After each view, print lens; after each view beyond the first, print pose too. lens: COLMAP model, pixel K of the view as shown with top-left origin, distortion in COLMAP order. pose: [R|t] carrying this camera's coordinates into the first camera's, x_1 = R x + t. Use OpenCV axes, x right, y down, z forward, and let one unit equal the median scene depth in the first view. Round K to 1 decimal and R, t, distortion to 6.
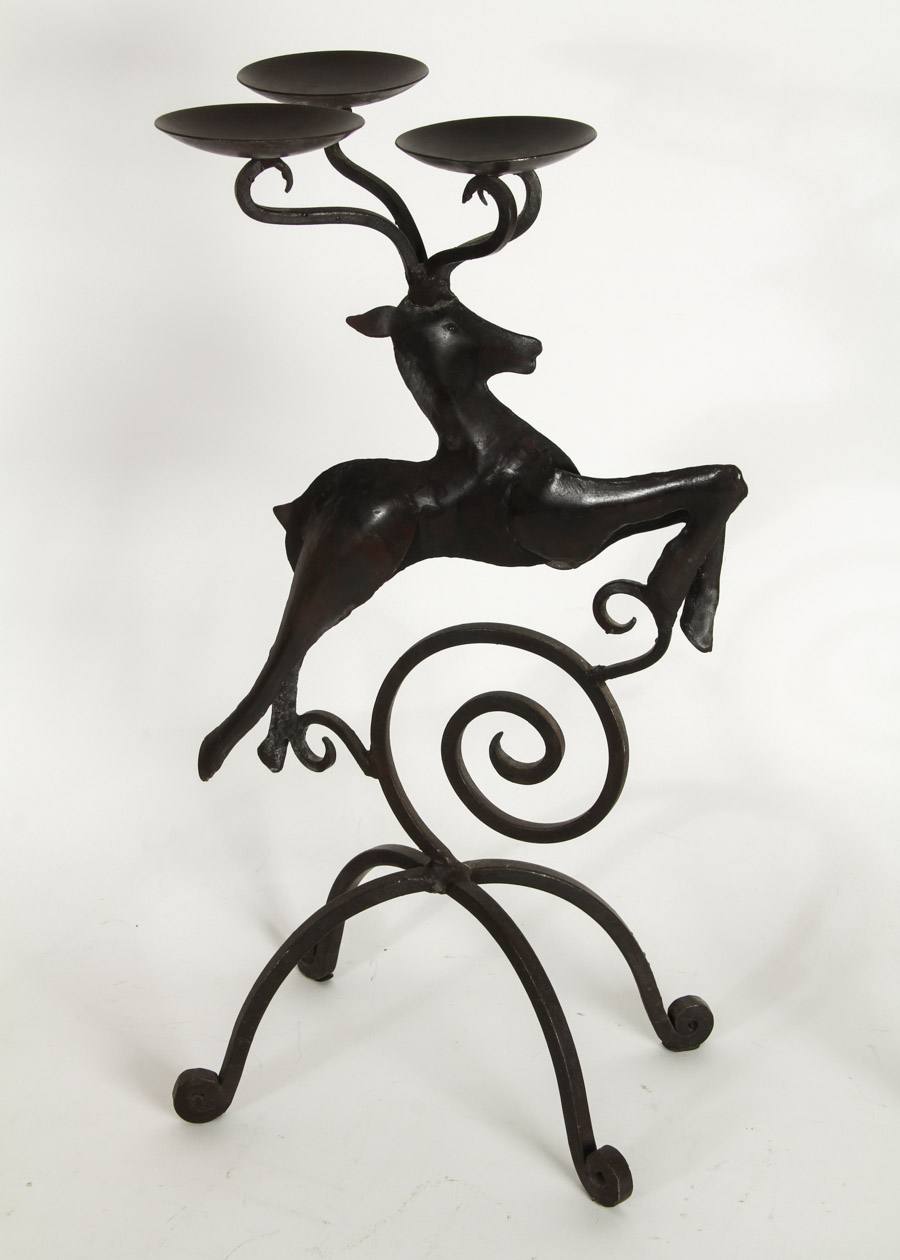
lens RADIAL K [[2278.4, 0, 453.0], [0, 2278.4, 631.6], [0, 0, 1]] dist [0.089900, 0.000000]
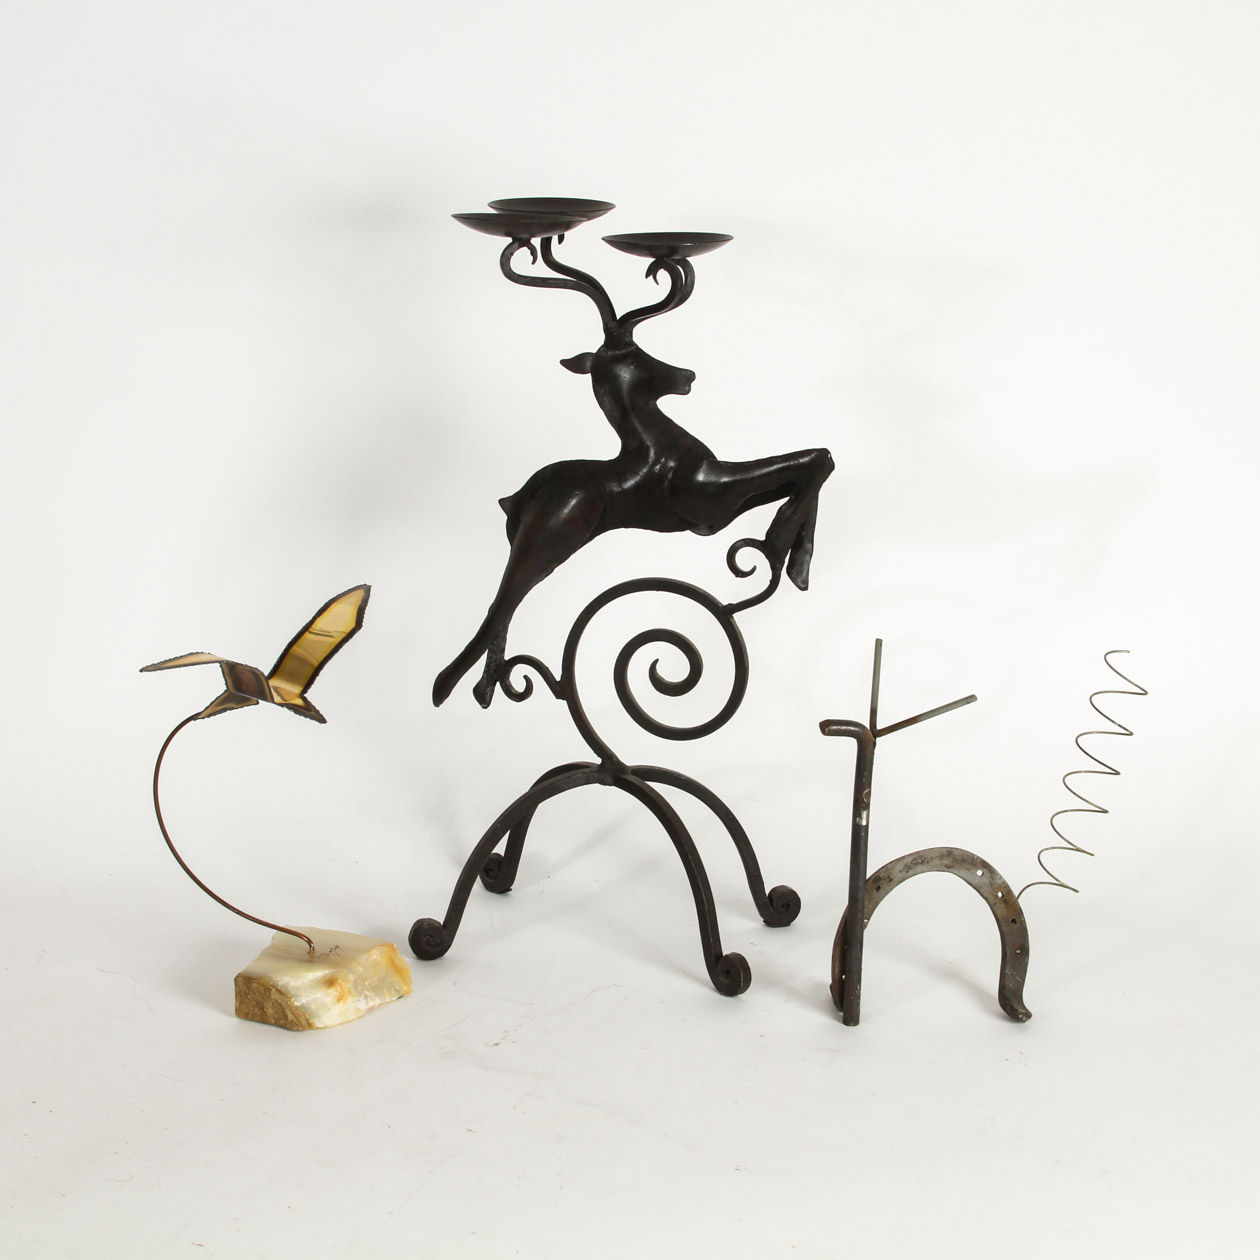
lens RADIAL K [[2485.2, 0, 629.2], [0, 2485.2, 629.8], [0, 0, 1]] dist [-0.062521, 0.000000]
pose [[0.996414, 0.018272, 0.082621, -0.126283], [-0.003770, 0.985025, -0.172372, 0.297347], [-0.084533, 0.171442, 0.981561, -0.523621]]
